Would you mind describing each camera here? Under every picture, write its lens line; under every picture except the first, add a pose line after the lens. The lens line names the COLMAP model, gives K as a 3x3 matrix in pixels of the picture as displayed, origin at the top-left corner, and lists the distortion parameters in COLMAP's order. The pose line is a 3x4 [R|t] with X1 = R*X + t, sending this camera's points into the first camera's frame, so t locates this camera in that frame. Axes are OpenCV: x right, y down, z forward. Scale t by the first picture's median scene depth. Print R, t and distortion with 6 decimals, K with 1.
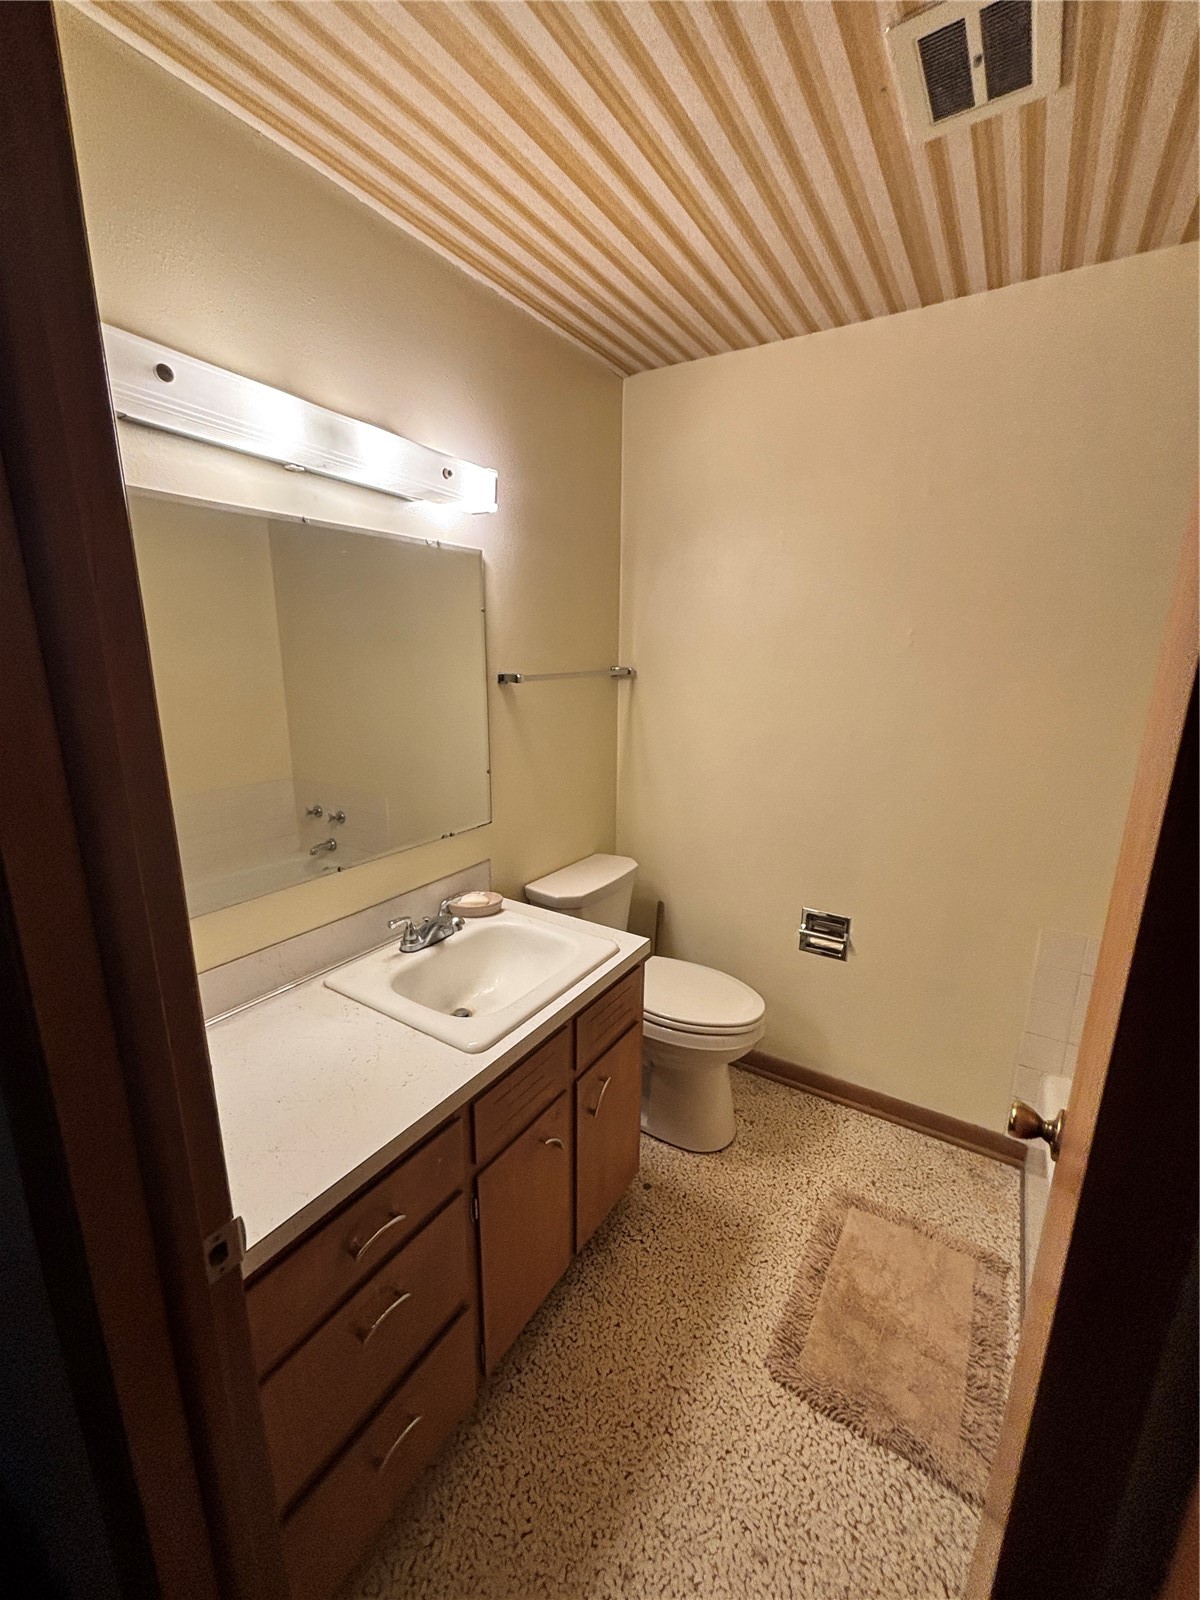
lens RADIAL K [[640.0, 0, 600.9], [0, 640.0, 798.9], [0, 0, 1]] dist [0.007806, -0.000295]
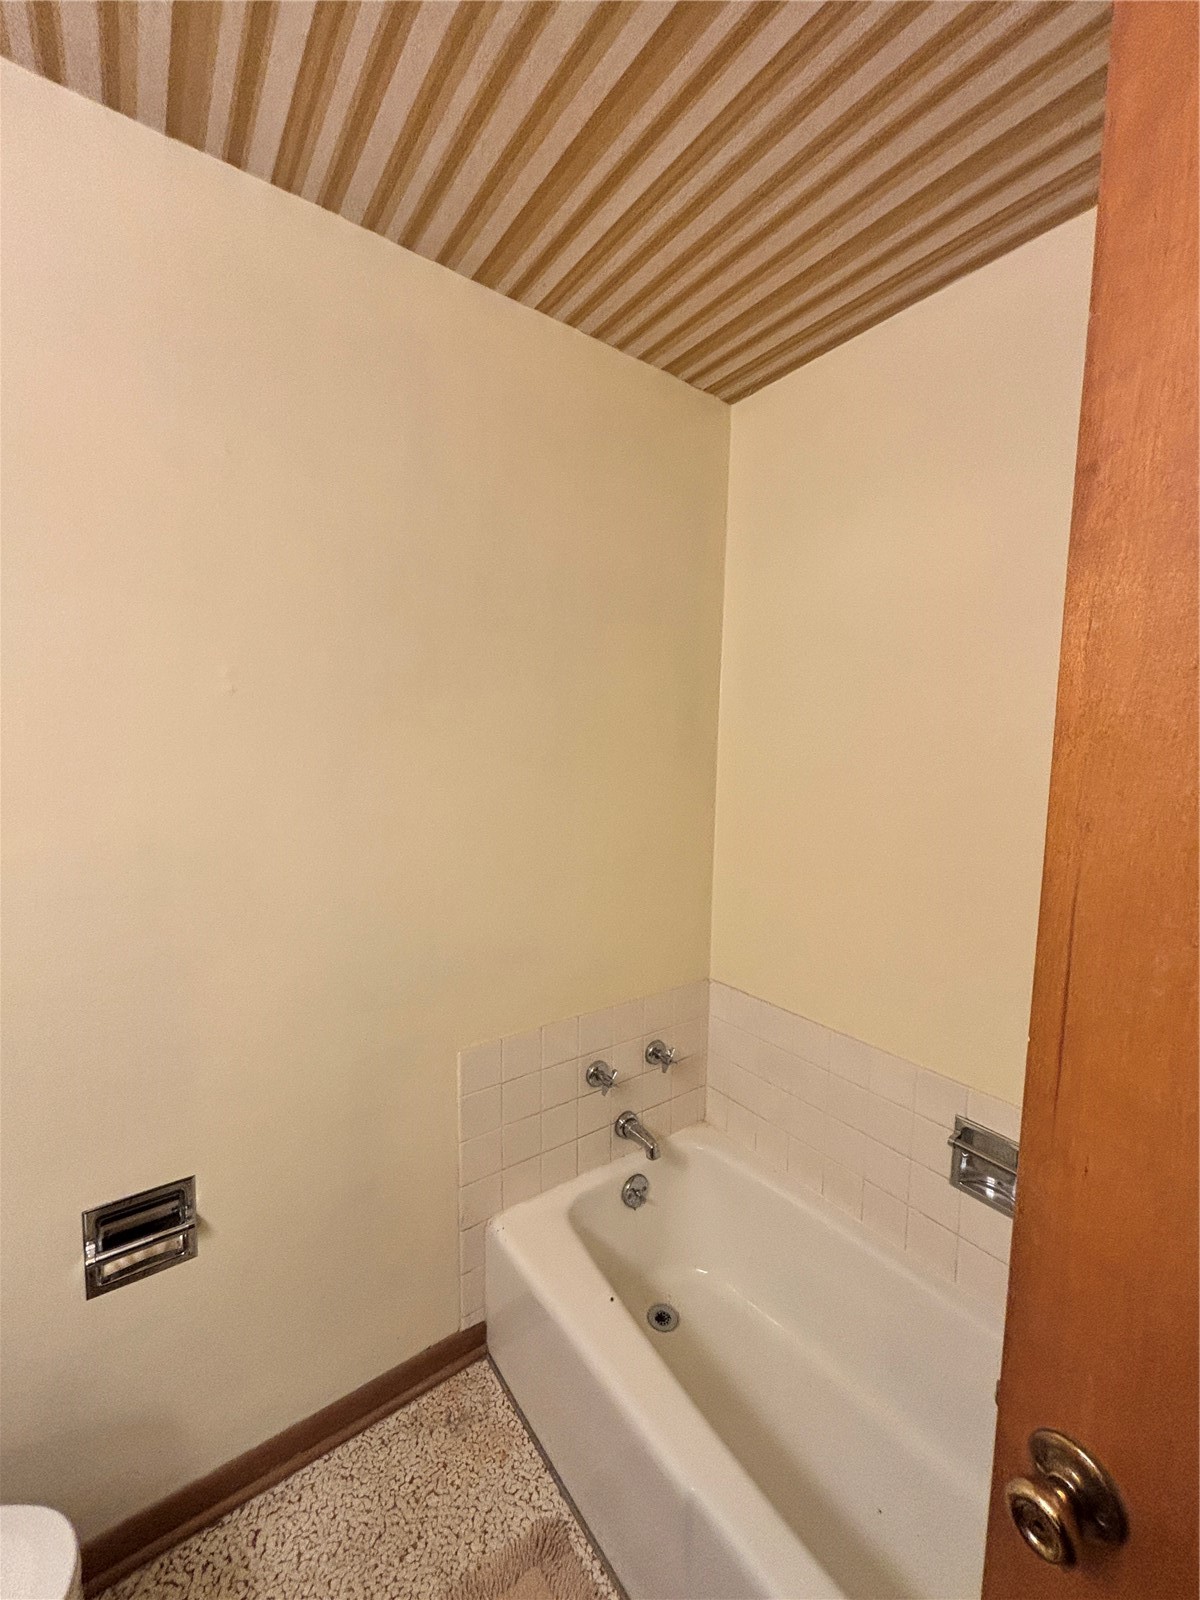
lens RADIAL K [[640.0, 0, 598.2], [0, 640.0, 800.3], [0, 0, 1]] dist [0.007806, -0.000295]
pose [[0.354117, -0.090611, 0.930801, 0.024532], [0.208119, 0.977972, 0.016026, -0.069578], [-0.911750, 0.188042, 0.365175, 0.411063]]
